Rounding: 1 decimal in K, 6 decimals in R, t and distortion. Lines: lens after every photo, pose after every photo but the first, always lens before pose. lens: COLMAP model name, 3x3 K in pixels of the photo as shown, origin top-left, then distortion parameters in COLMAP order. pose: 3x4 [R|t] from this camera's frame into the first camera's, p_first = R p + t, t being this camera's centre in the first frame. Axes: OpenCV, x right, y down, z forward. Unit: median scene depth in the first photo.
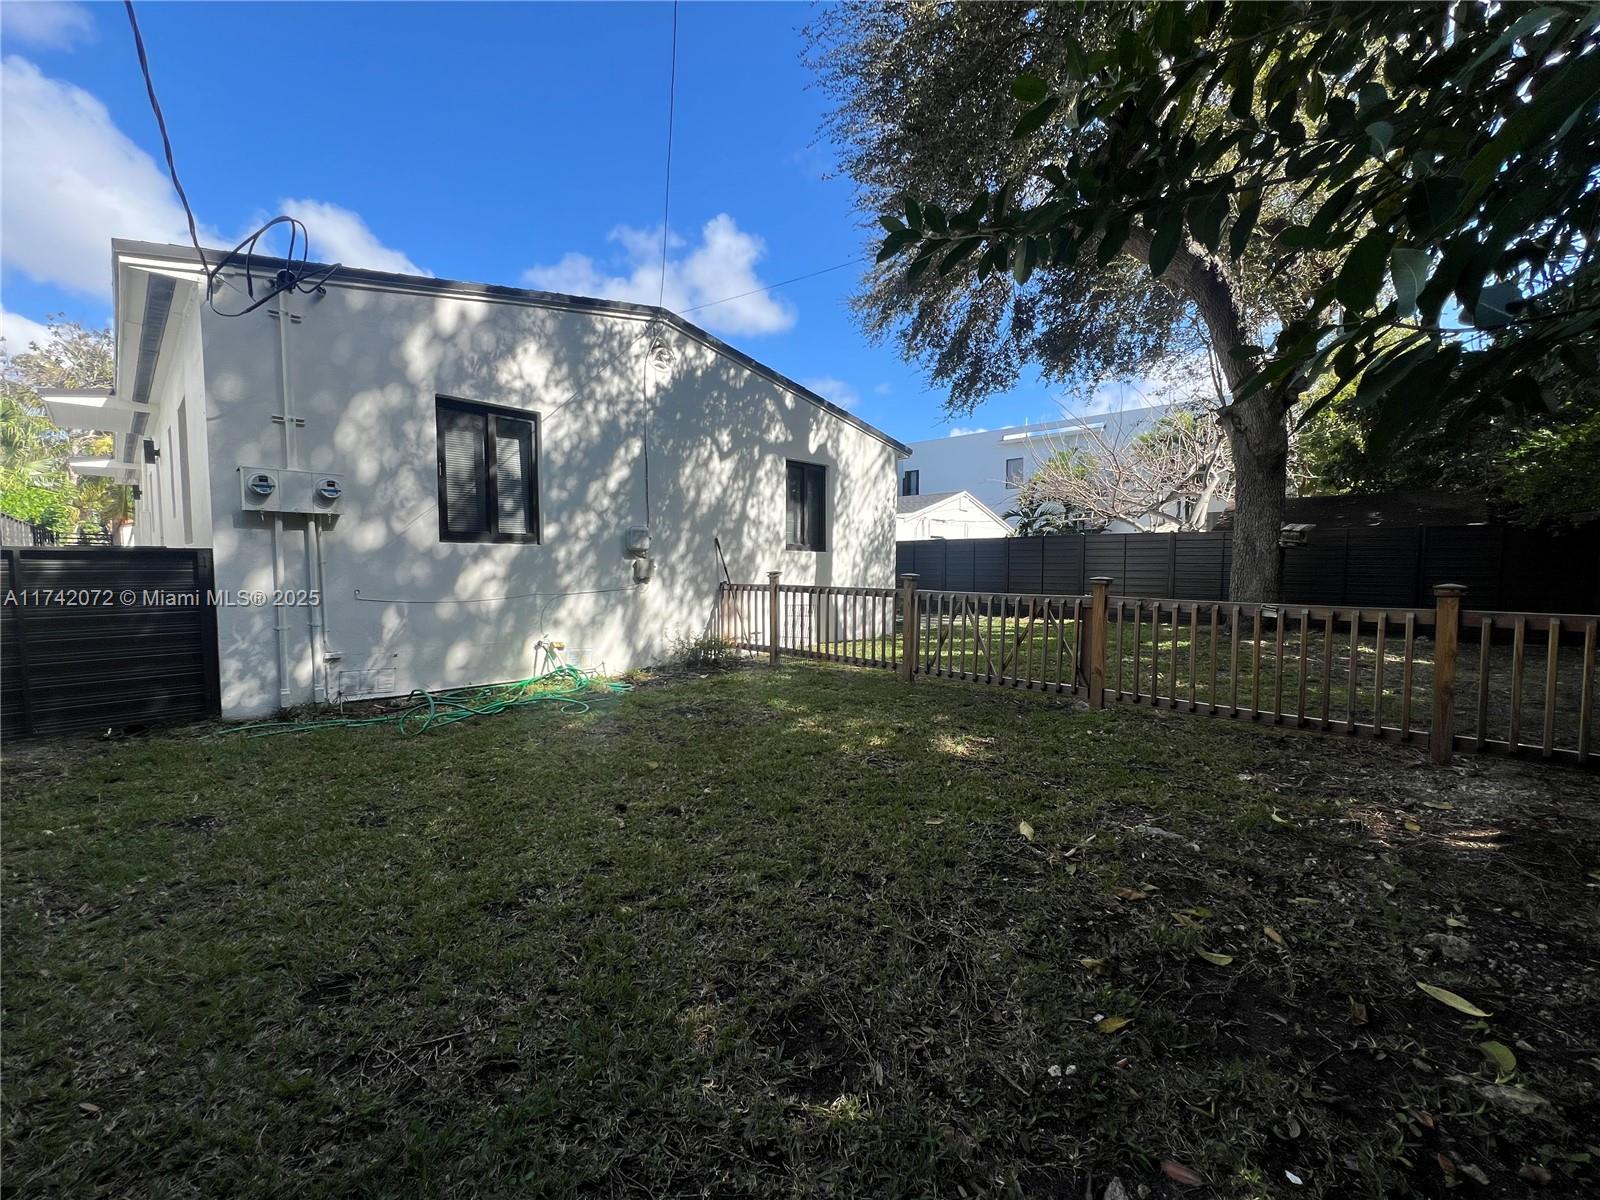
lens RADIAL K [[641.4, 0, 796.6], [0, 641.4, 603.5], [0, 0, 1]] dist [0.000343, -0.000004]
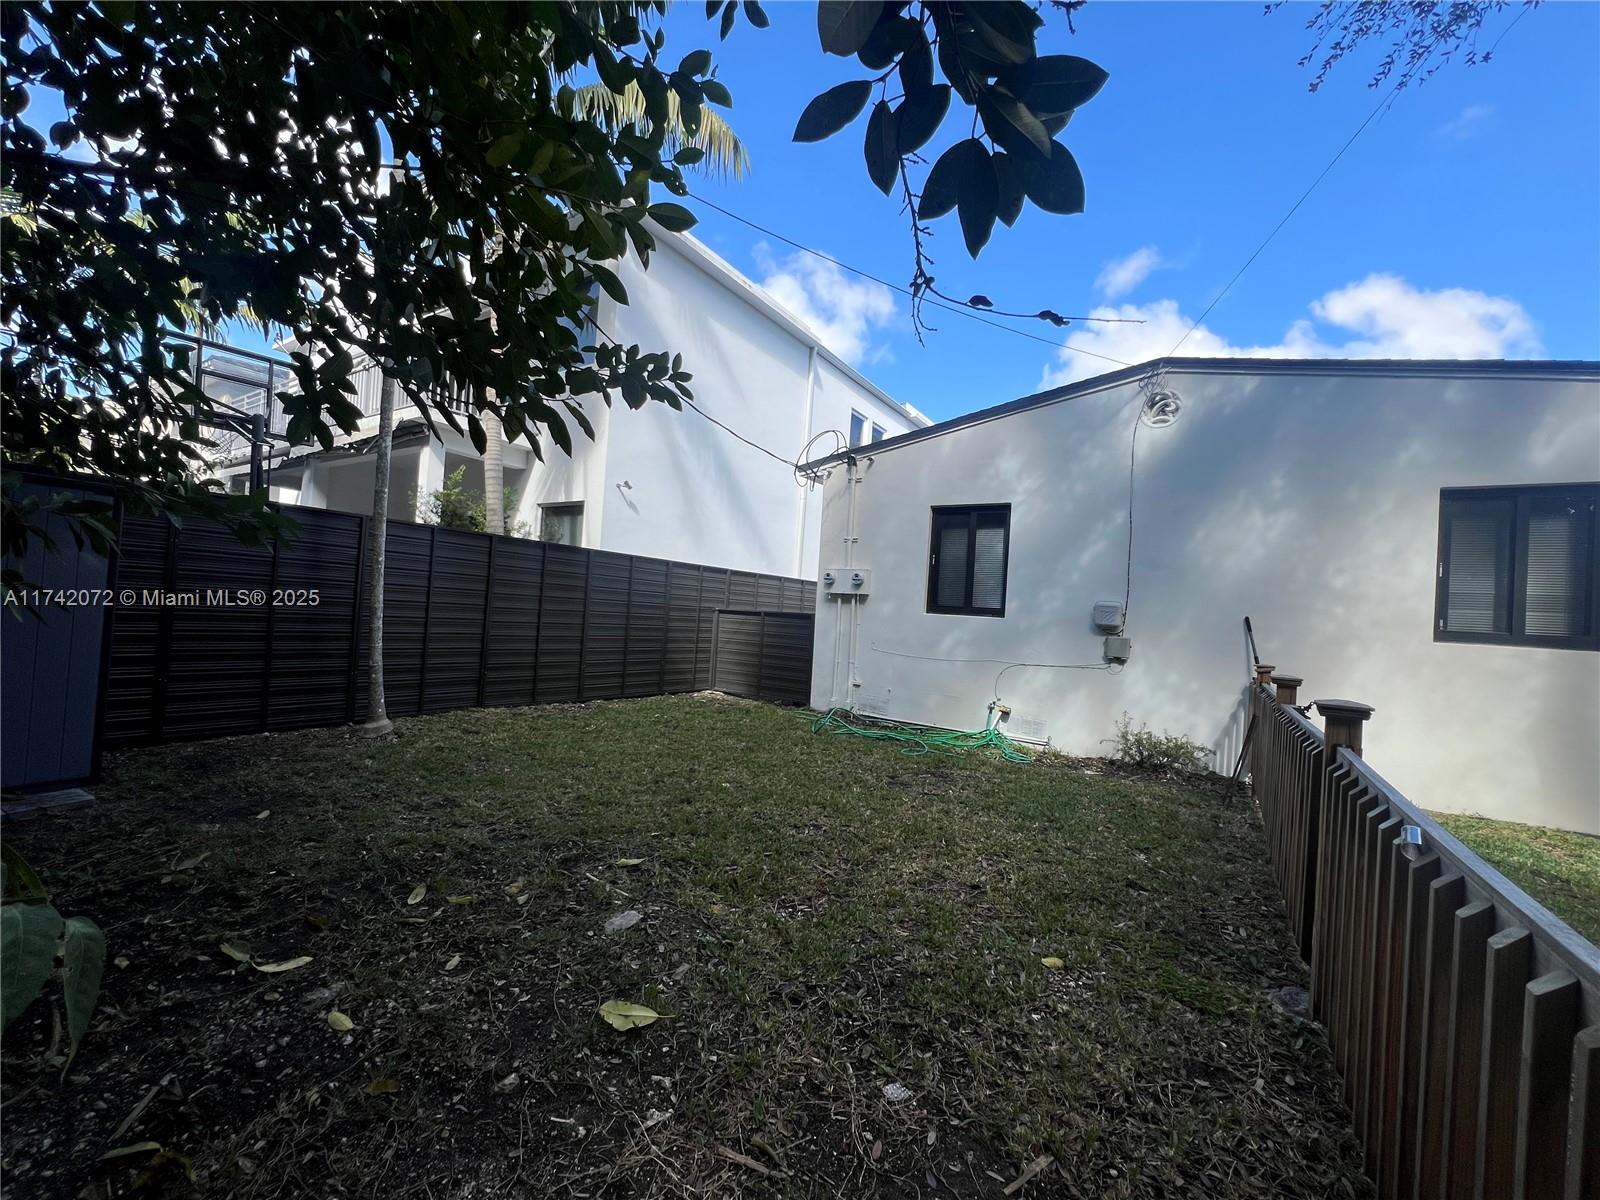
lens RADIAL K [[641.4, 0, 796.6], [0, 641.4, 603.5], [0, 0, 1]] dist [0.000343, -0.000004]
pose [[0.175624, -0.009093, -0.984415, 0.606601], [-0.124115, 0.991774, -0.031304, -0.034221], [0.976602, 0.127678, 0.173050, 0.418623]]
